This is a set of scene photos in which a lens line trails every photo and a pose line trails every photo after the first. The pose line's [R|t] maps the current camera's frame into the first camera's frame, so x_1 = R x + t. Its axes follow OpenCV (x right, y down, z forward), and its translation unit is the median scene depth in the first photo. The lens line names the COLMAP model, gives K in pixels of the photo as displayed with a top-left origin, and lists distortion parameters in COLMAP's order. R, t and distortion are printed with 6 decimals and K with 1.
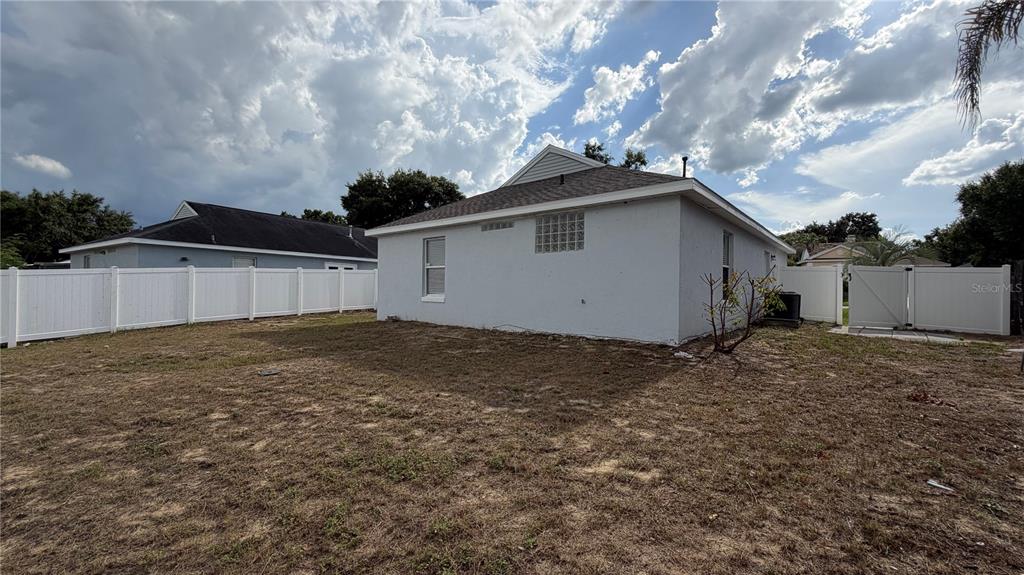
lens RADIAL K [[412.1, 0, 515.5], [0, 412.1, 287.6], [0, 0, 1]] dist [0.001659, 0.000214]
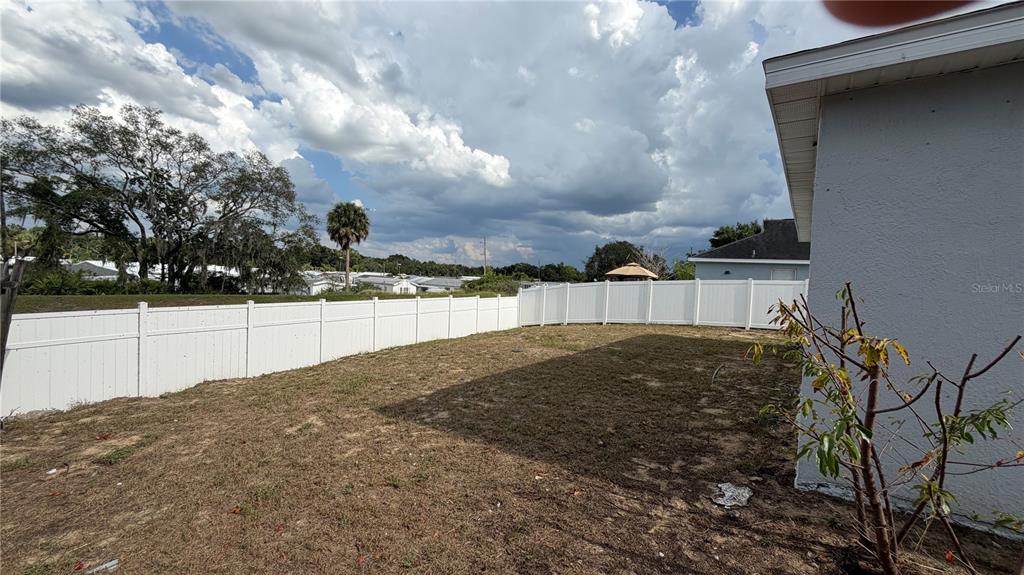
lens RADIAL K [[412.1, 0, 515.5], [0, 412.1, 287.6], [0, 0, 1]] dist [0.001659, 0.000214]
pose [[0.057434, 0.015447, -0.998230, 1.124218], [-0.036576, 0.999242, 0.013358, -0.061080], [0.997679, 0.035744, 0.057956, 1.046777]]
